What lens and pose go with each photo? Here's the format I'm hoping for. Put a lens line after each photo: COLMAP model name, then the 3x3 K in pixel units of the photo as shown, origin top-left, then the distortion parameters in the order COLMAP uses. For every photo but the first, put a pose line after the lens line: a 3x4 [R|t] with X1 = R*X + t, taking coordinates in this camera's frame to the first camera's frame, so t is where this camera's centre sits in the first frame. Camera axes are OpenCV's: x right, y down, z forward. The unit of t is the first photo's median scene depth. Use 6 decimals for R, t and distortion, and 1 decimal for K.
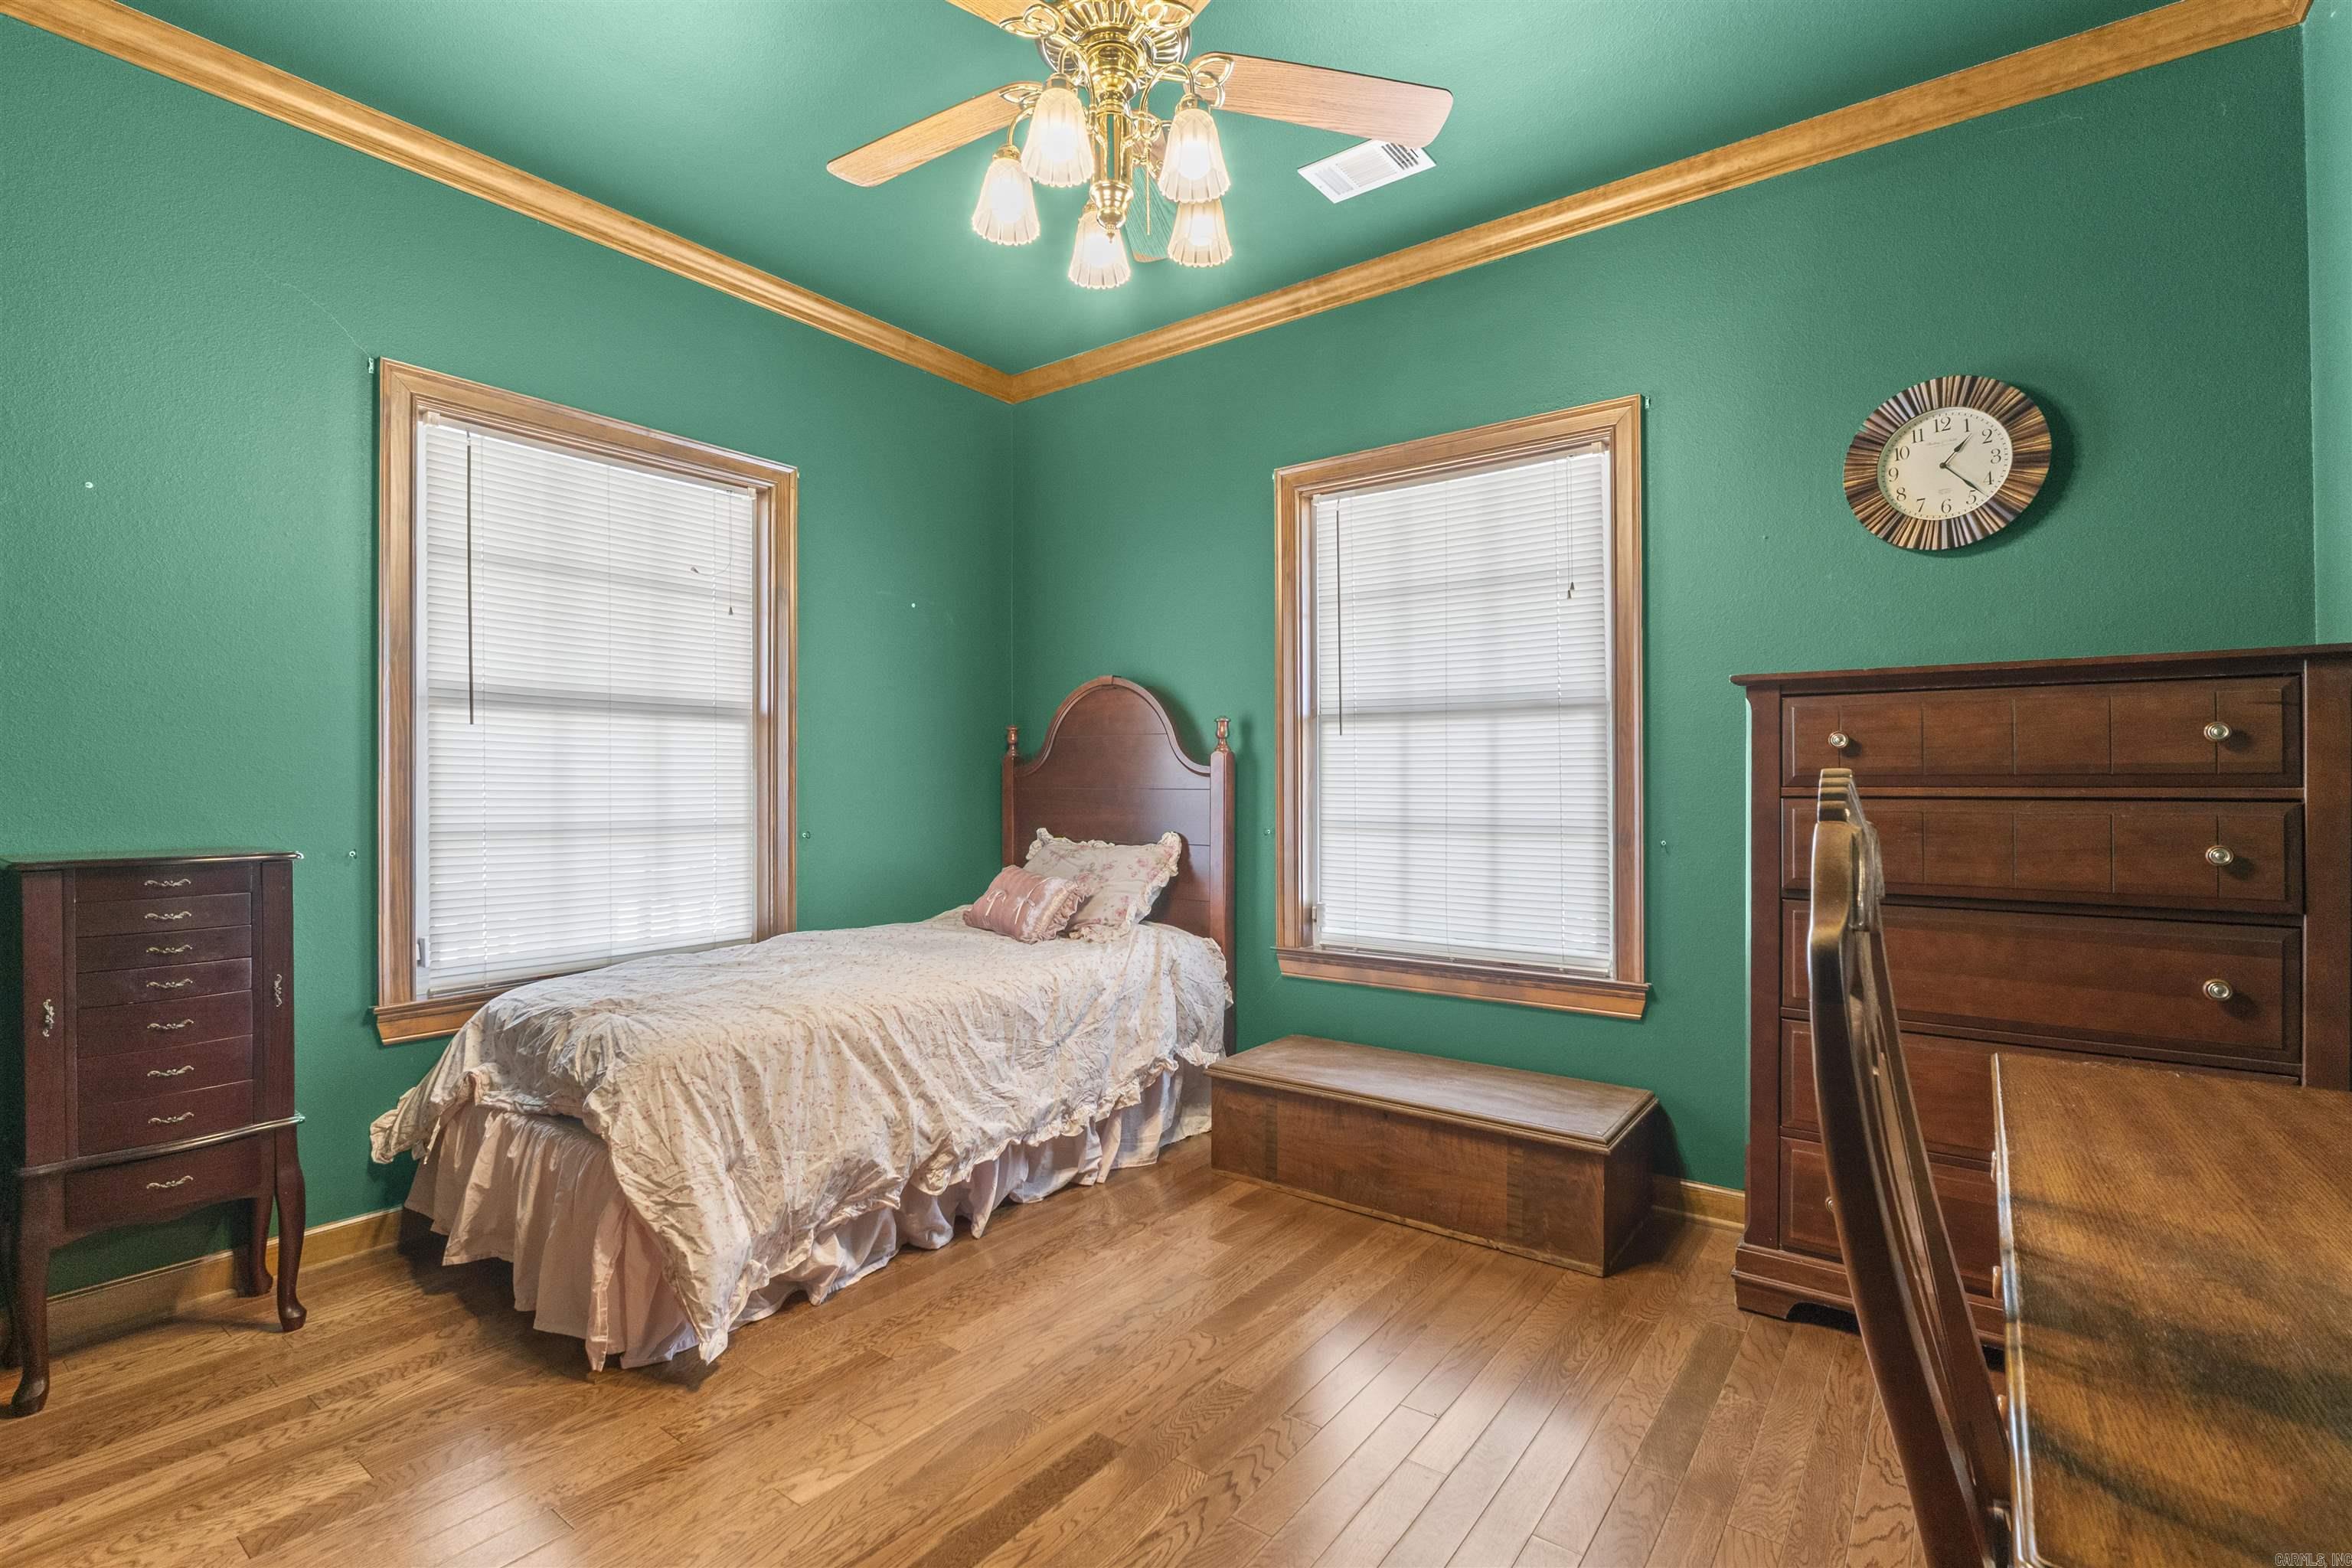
lens RADIAL K [[1076.0, 0, 1176.0], [0, 1076.0, 784.0], [0, 0, 1]] dist [-0.000437, -0.000052]
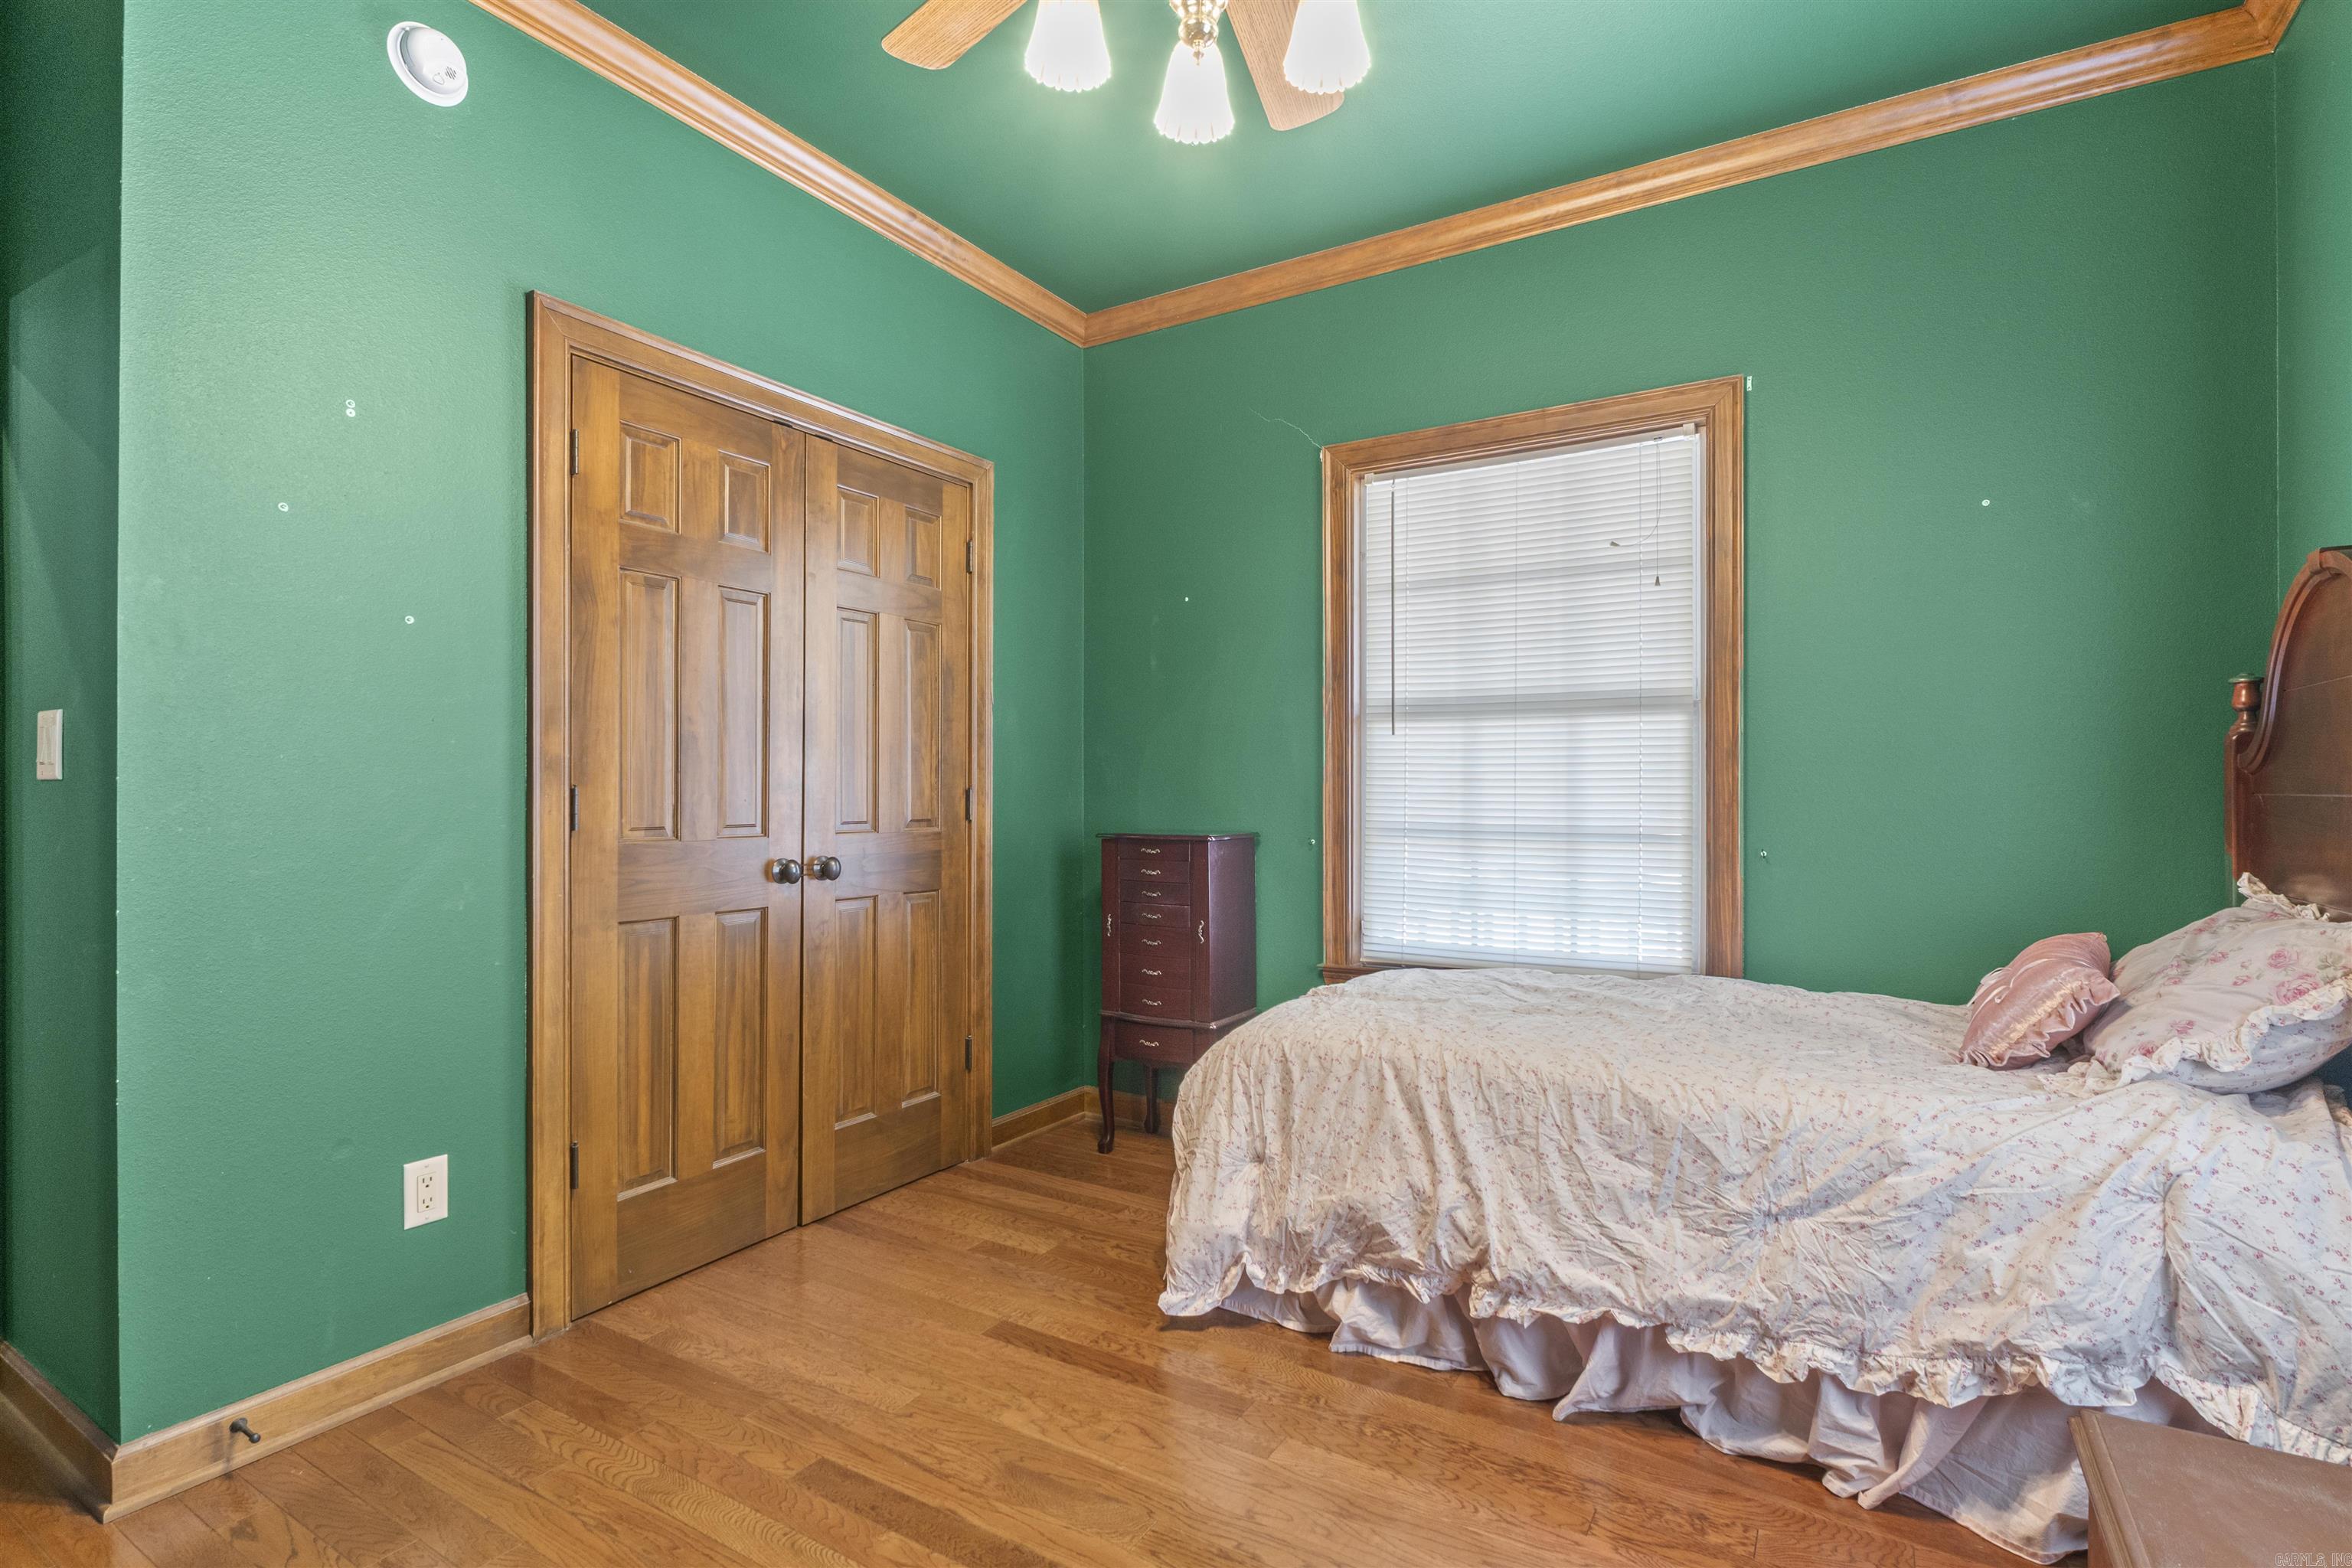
lens RADIAL K [[1137.1, 0, 1175.2], [0, 1137.1, 792.4], [0, 0, 1]] dist [0.000728, 0.000437]
pose [[0.098291, 0.001622, -0.995156, 0.535558], [-0.000262, 0.999999, 0.001604, 0.003684], [0.995158, 0.000103, 0.098291, 0.663515]]
